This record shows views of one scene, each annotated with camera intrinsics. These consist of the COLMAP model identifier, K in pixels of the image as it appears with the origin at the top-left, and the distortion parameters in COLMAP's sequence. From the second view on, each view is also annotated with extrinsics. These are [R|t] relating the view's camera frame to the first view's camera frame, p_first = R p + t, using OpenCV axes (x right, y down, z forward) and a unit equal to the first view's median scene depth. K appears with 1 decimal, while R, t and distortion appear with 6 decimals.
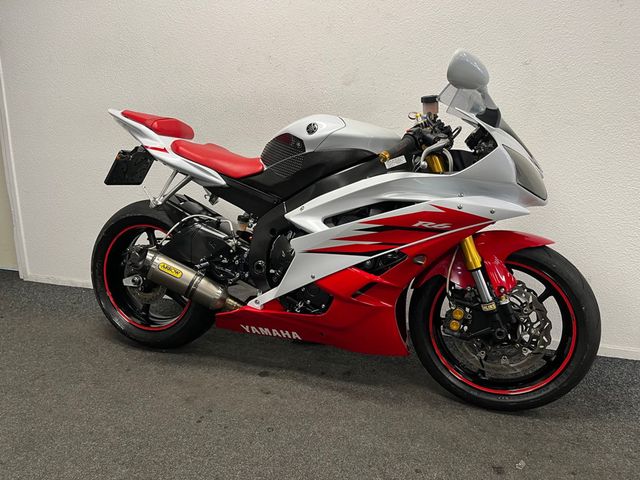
lens RADIAL K [[488.6, 0, 320.8], [0, 488.6, 242.7], [0, 0, 1]] dist [0.057518, -0.086470]
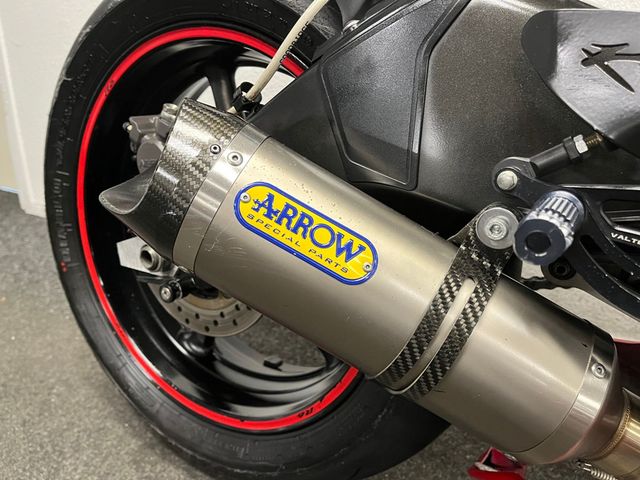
lens RADIAL K [[488.6, 0, 322.3], [0, 488.6, 245.2], [0, 0, 1]] dist [0.057518, -0.086470]
pose [[0.976703, 0.083723, -0.197591, -0.296117], [-0.055380, 0.987903, 0.144848, 0.040484], [0.207328, -0.130531, 0.969524, 0.929220]]
